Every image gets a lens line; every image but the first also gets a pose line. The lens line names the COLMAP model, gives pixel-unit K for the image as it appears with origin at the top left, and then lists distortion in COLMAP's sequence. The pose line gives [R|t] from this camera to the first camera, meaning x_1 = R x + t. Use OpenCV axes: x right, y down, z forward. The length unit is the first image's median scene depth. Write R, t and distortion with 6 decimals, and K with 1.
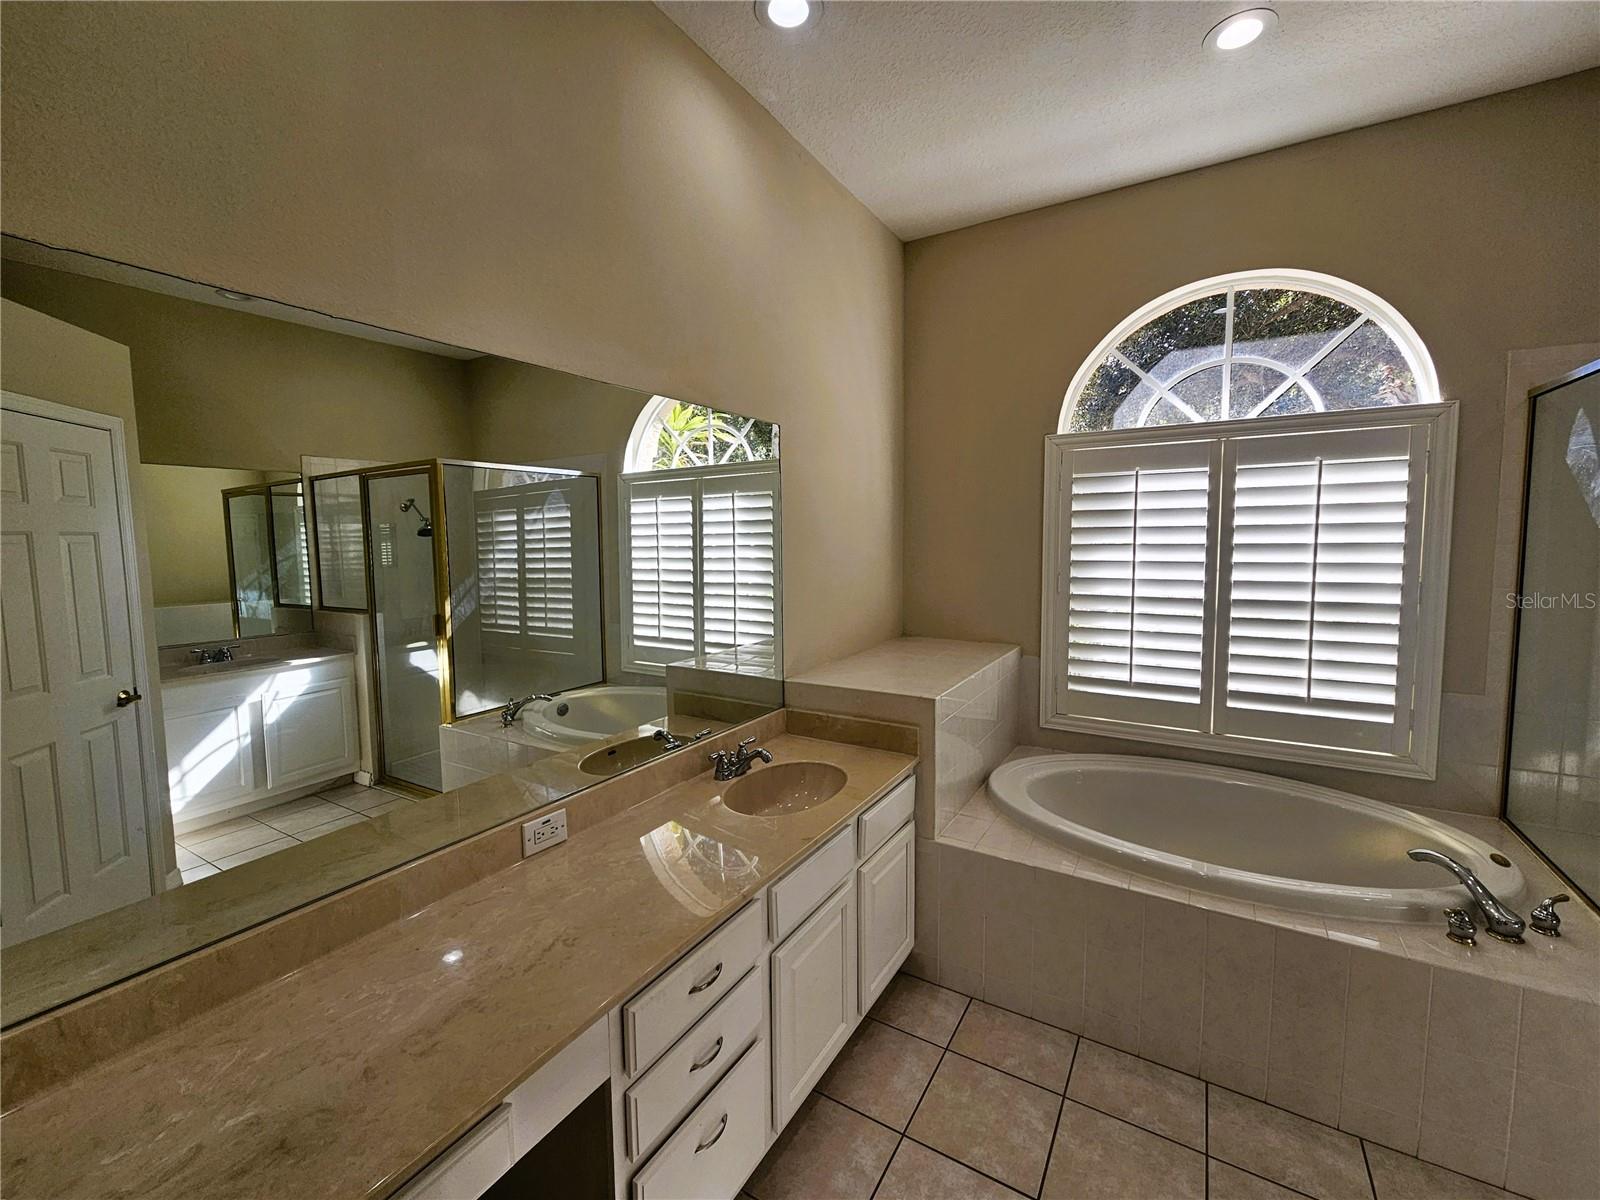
lens RADIAL K [[671.5, 0, 797.3], [0, 671.5, 591.0], [0, 0, 1]] dist [-0.004257, 0.000046]
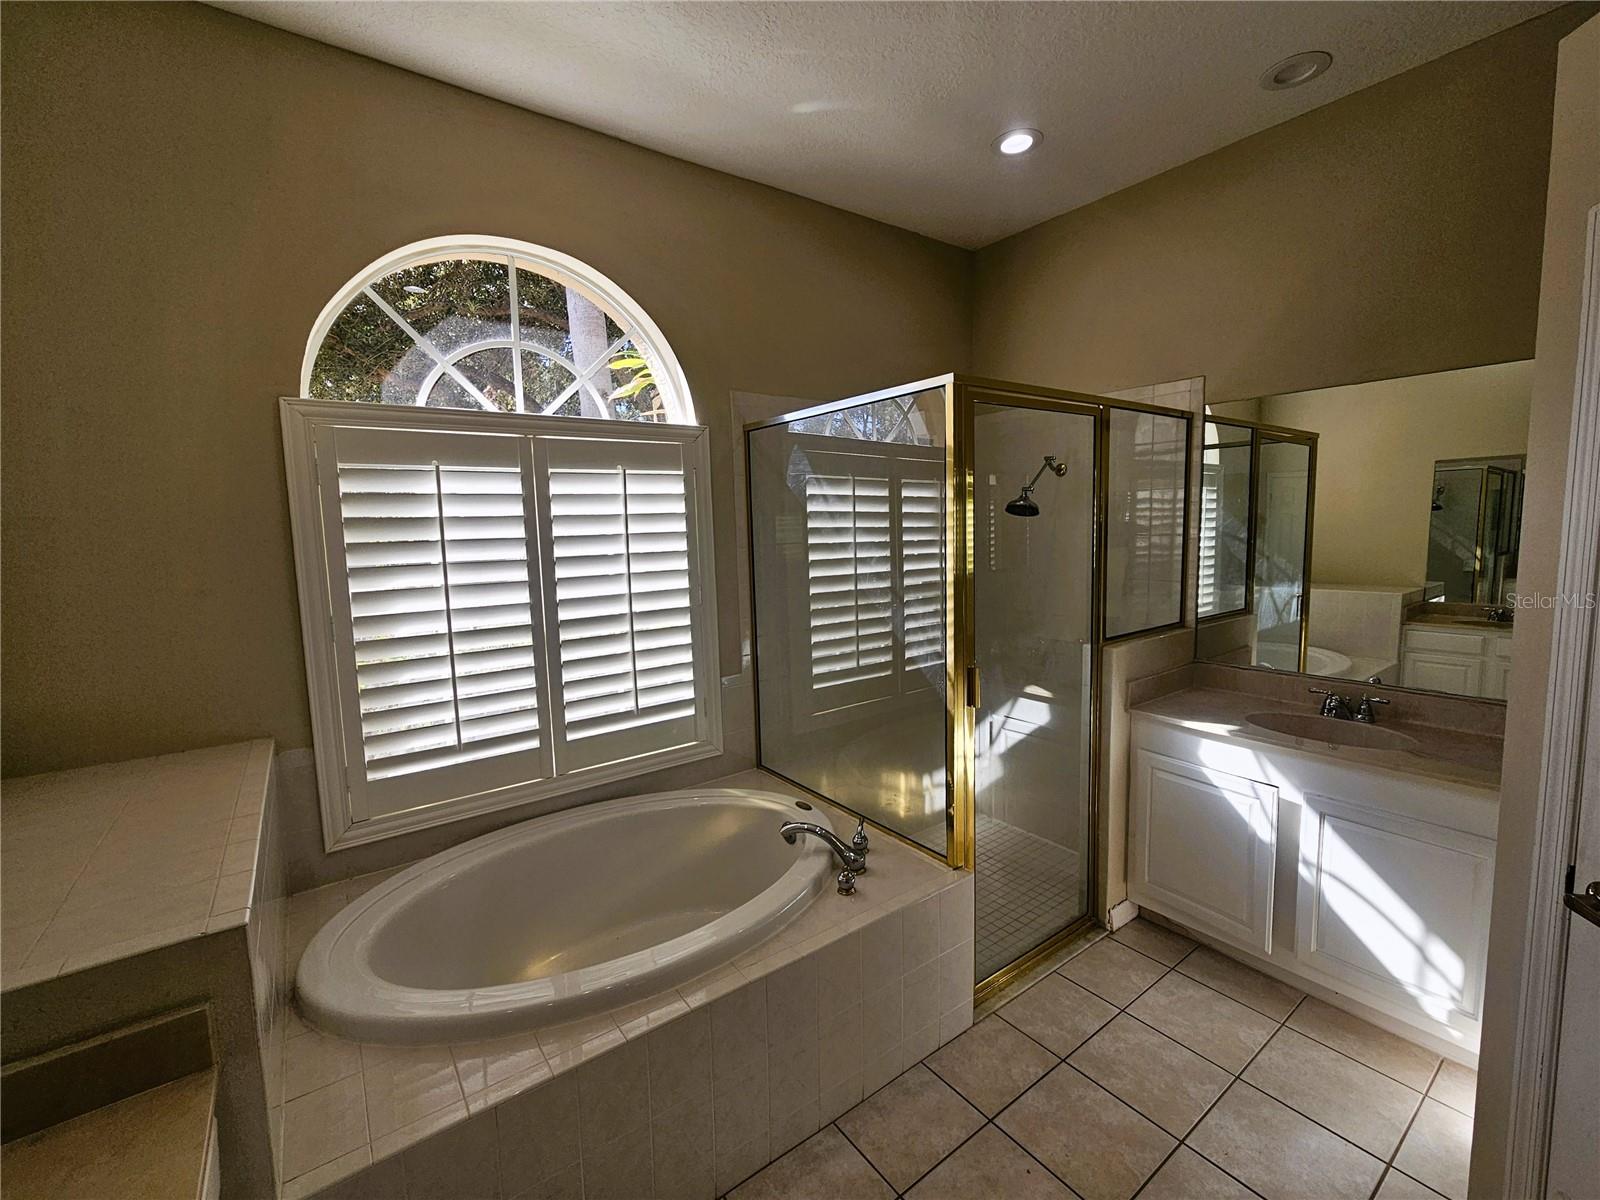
lens RADIAL K [[671.5, 0, 797.3], [0, 671.5, 591.0], [0, 0, 1]] dist [-0.004257, 0.000046]
pose [[0.374714, -0.094341, 0.922328, -0.044171], [0.096355, 0.993385, 0.062463, -0.050775], [-0.922120, 0.065466, 0.381325, 0.371237]]
